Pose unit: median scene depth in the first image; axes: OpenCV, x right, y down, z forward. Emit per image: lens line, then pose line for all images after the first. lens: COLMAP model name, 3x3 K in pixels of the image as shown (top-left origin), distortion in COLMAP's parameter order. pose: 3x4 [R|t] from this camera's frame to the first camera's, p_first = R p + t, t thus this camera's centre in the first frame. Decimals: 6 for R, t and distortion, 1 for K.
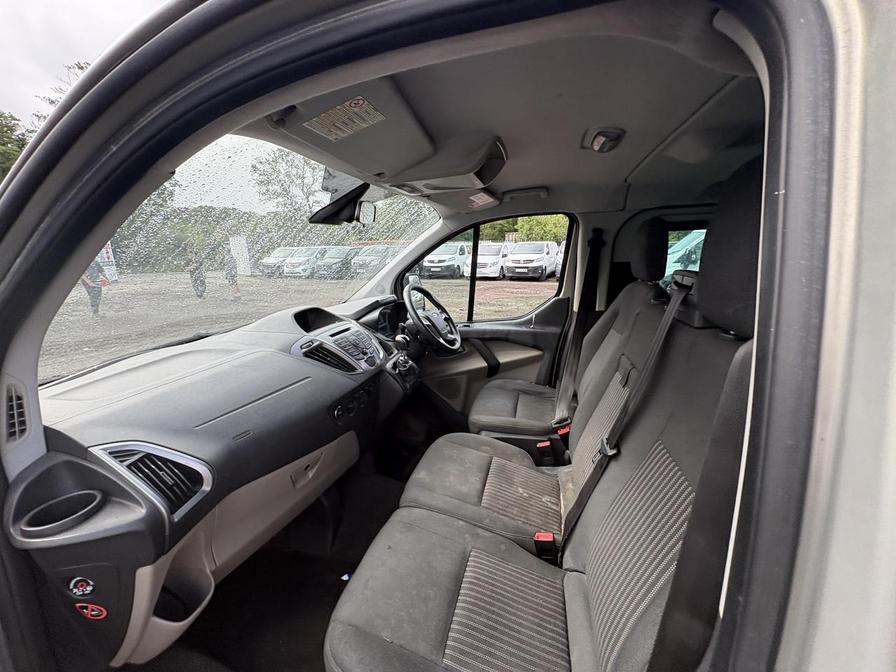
lens RADIAL K [[354.6, 0, 450.3], [0, 354.6, 333.4], [0, 0, 1]] dist [-0.002996, -0.000621]
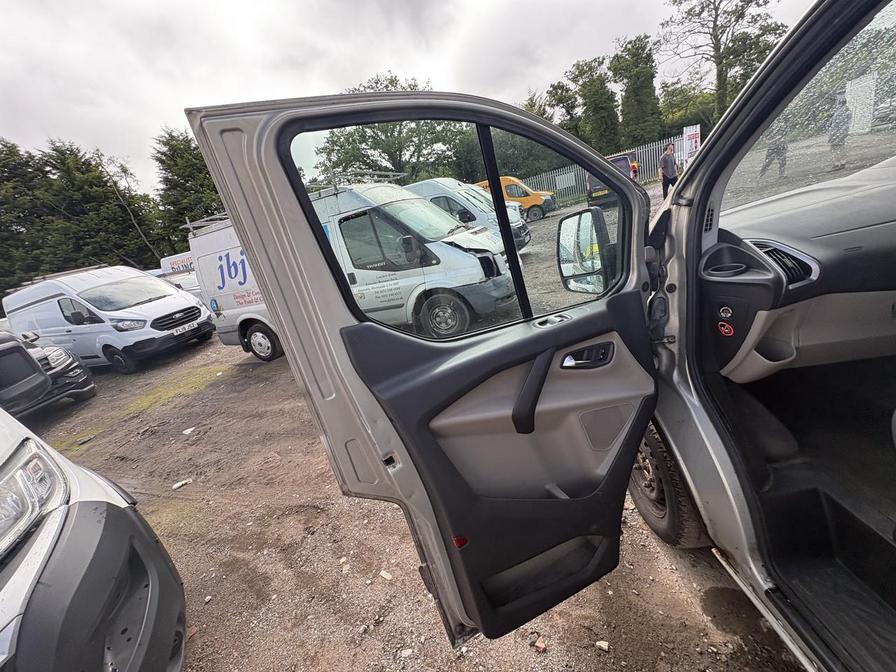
lens RADIAL K [[355.7, 0, 448.0], [0, 355.7, 336.0], [0, 0, 1]] dist [-0.000848, -0.000131]
pose [[0.243859, 0.277348, -0.929307, 0.149734], [0.018300, 0.956749, 0.290340, 0.101153], [0.969638, -0.087808, 0.228236, -0.340140]]
